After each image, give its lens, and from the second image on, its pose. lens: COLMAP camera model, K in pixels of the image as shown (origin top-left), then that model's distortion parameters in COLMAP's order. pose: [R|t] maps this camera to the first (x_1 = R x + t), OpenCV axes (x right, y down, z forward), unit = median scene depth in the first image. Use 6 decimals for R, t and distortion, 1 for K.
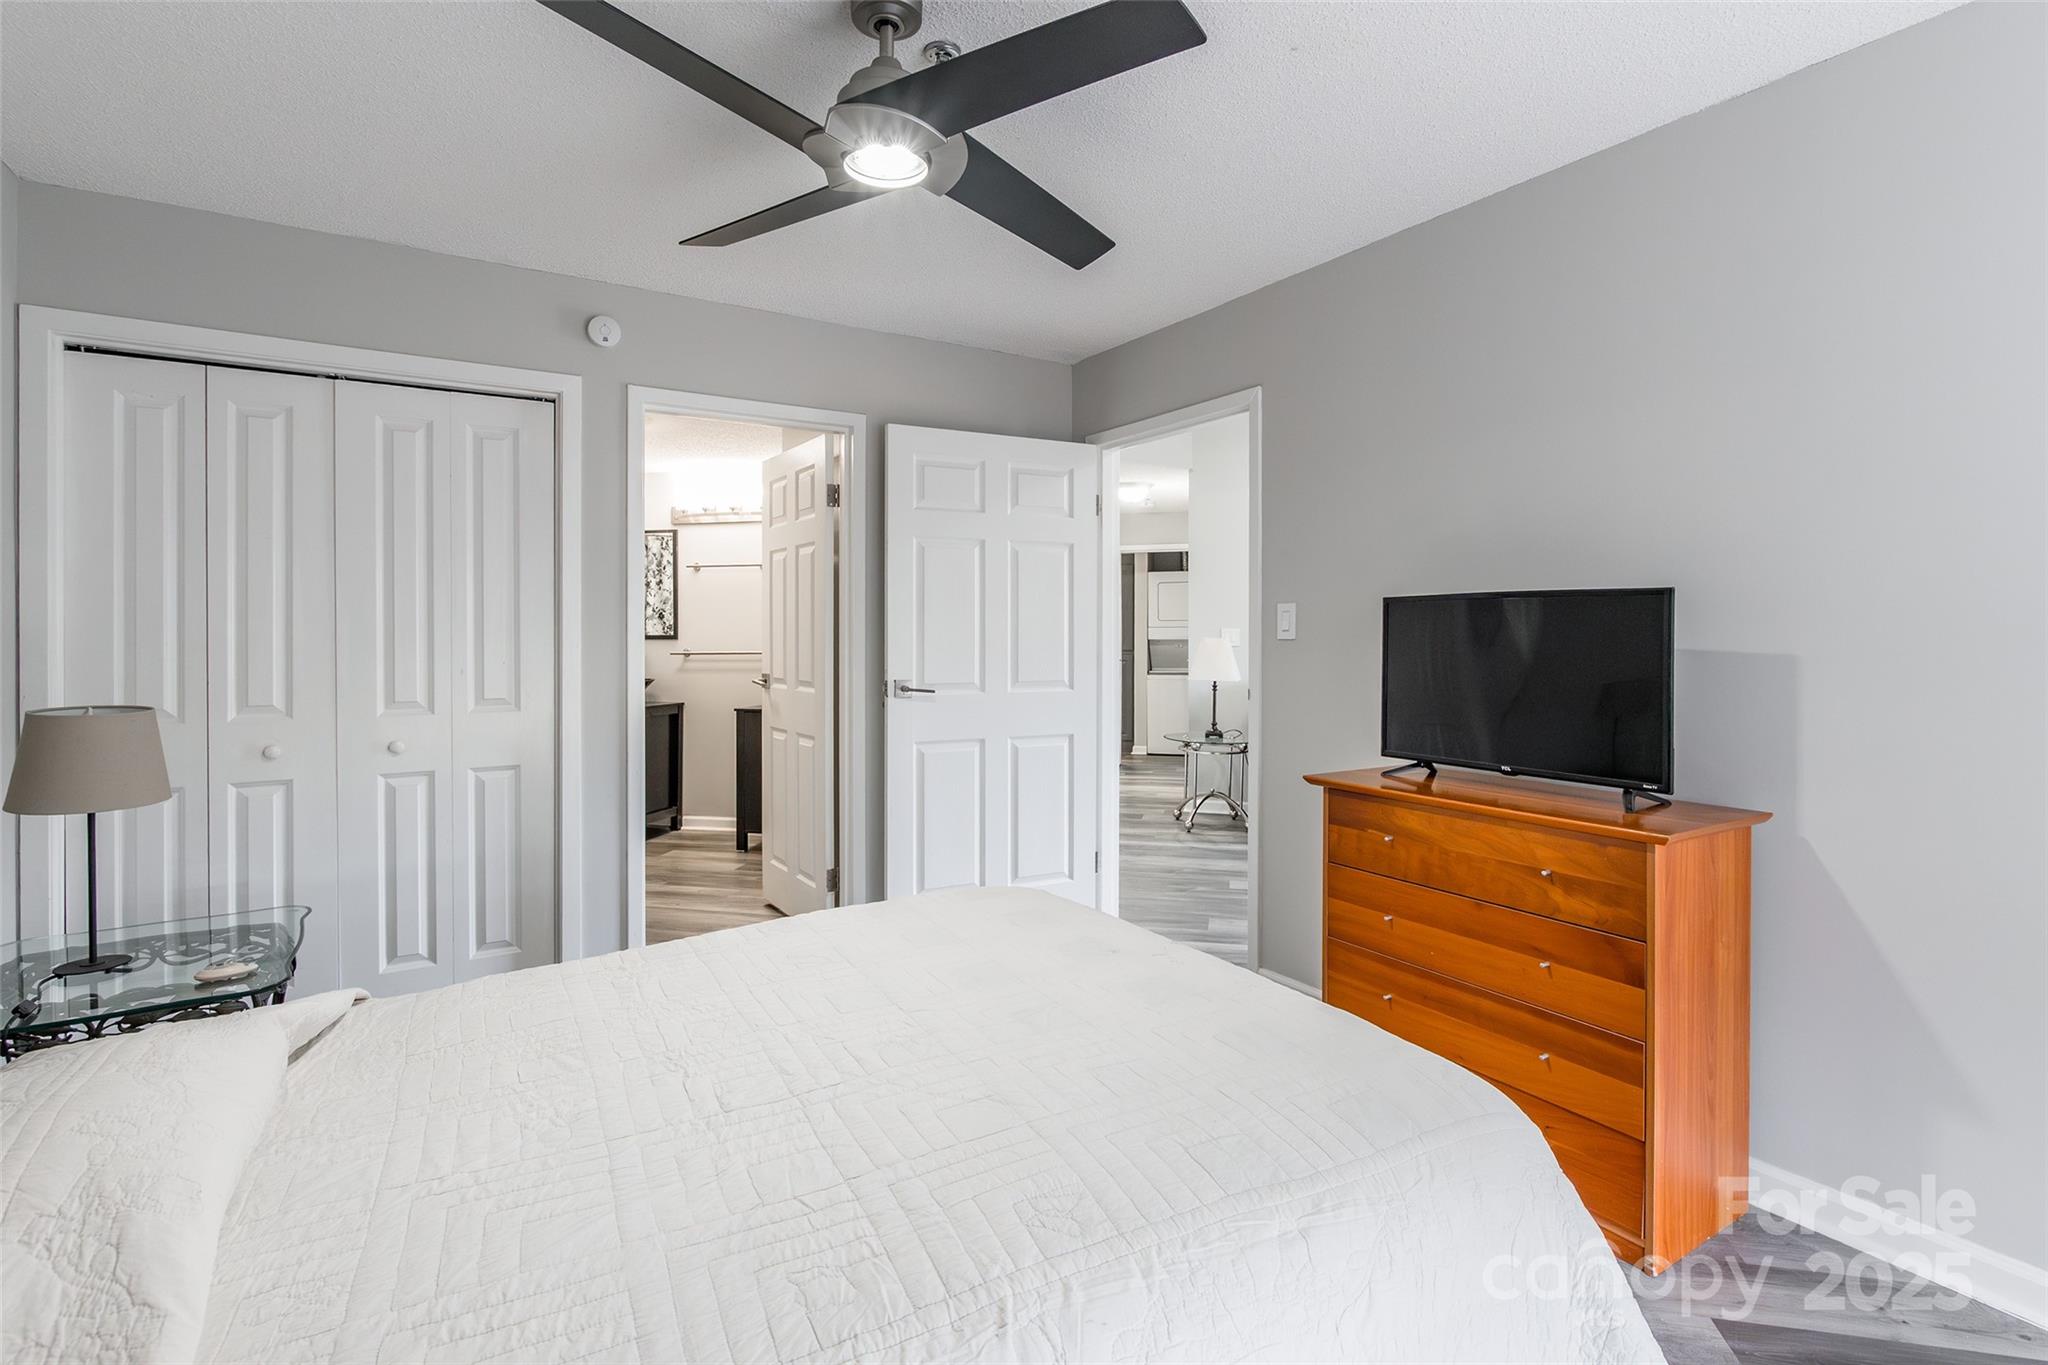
lens RADIAL K [[963.5, 0, 1026.2], [0, 963.5, 637.6], [0, 0, 1]] dist [-0.000189, 0.000107]
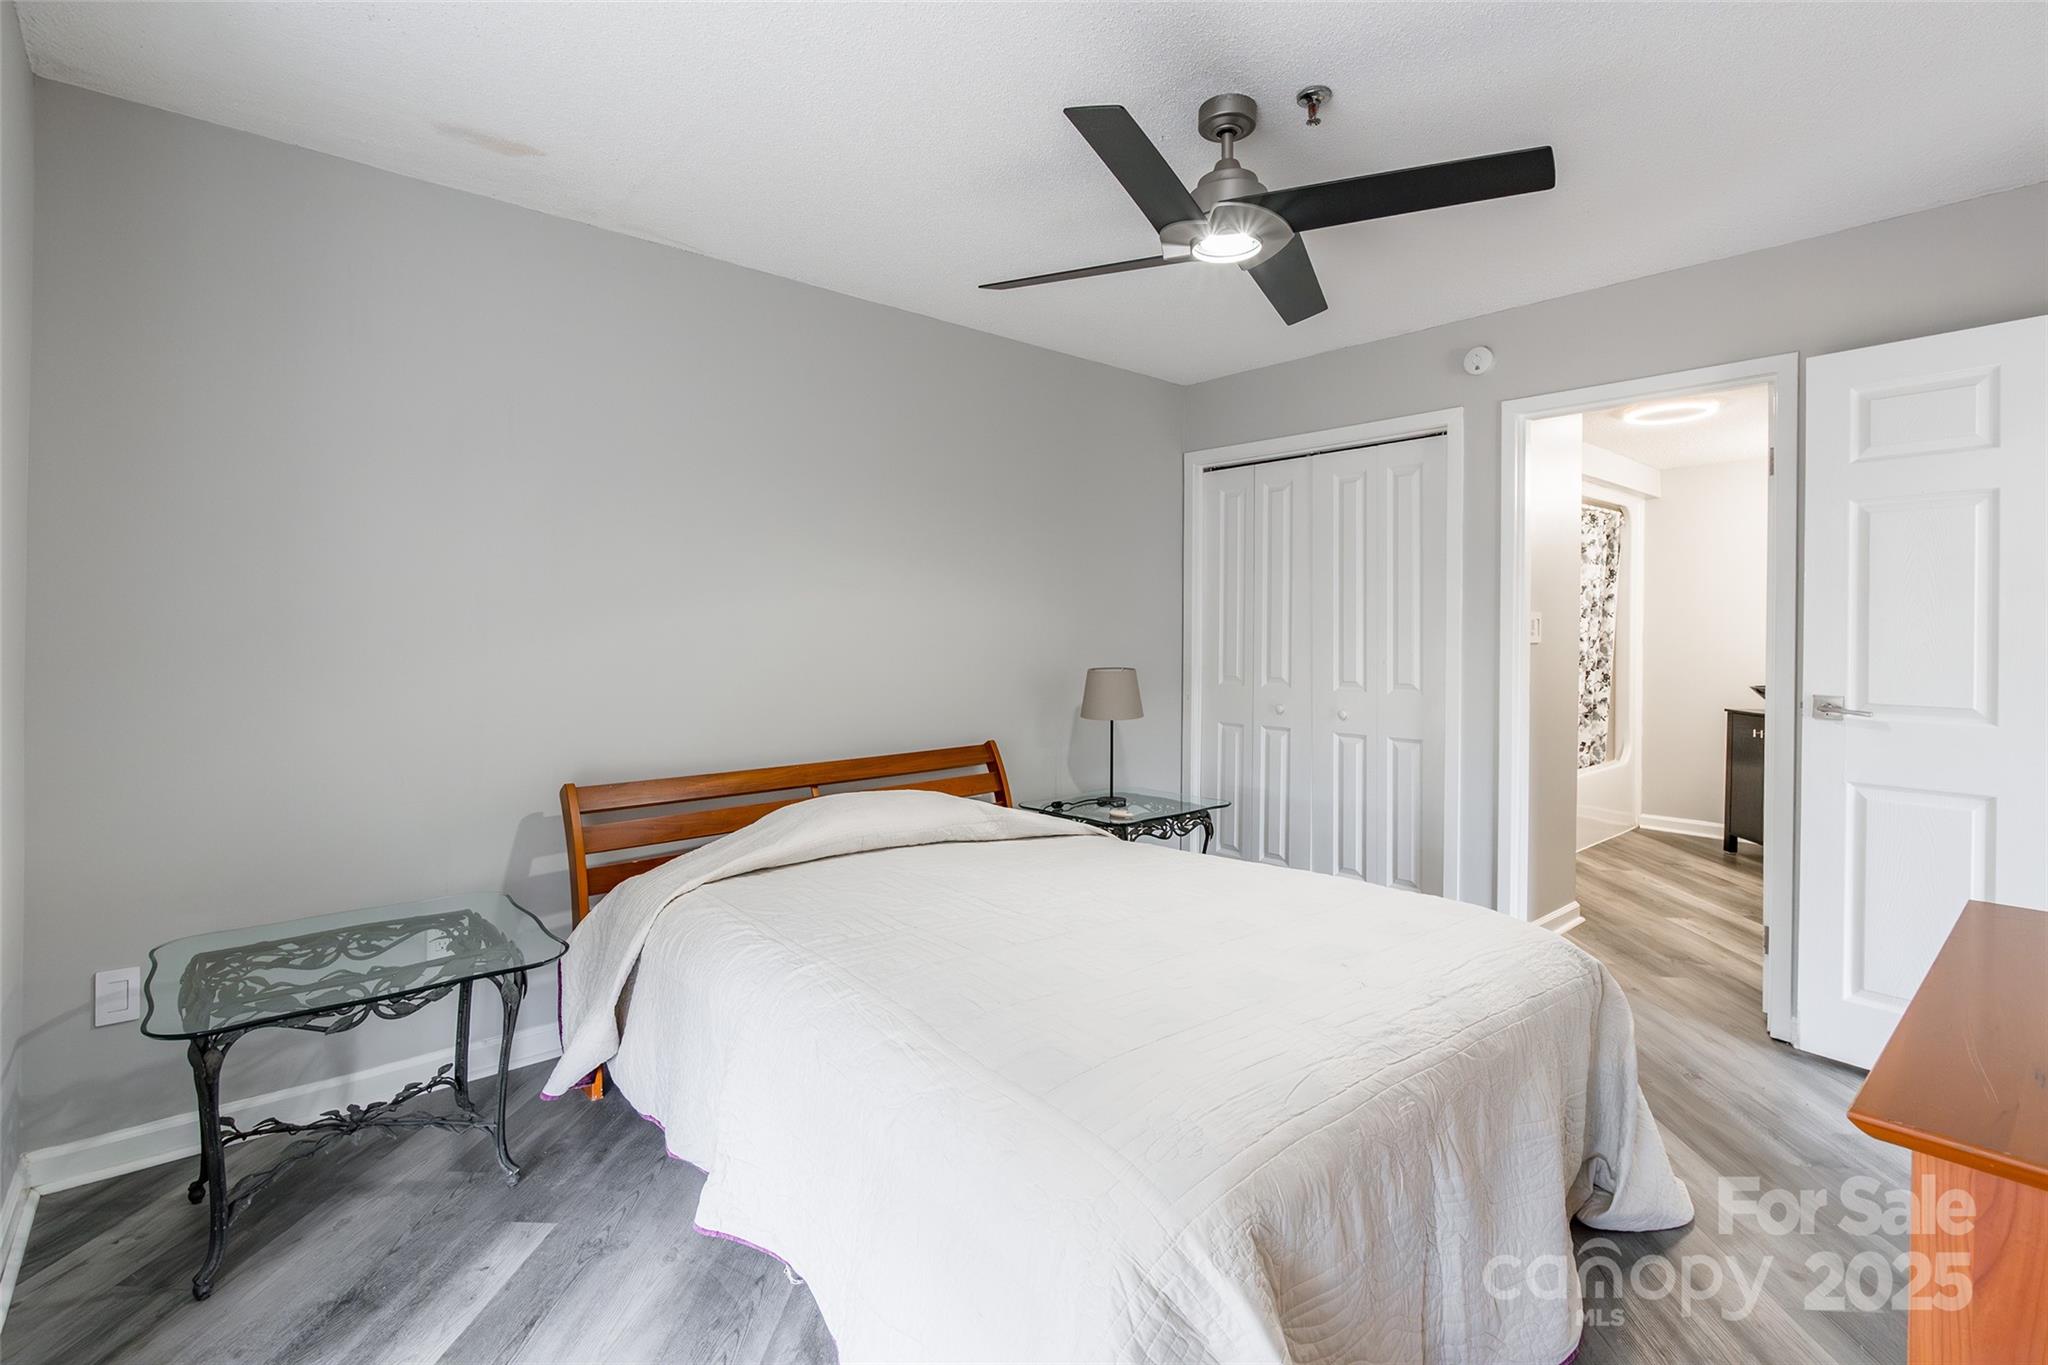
lens RADIAL K [[963.5, 0, 1026.2], [0, 963.5, 637.6], [0, 0, 1]] dist [-0.000189, 0.000107]
pose [[0.172794, 0.010551, -0.984901, 0.579149], [-0.005323, 0.999938, 0.009779, -0.006044], [0.984944, 0.003553, 0.172840, 0.299618]]
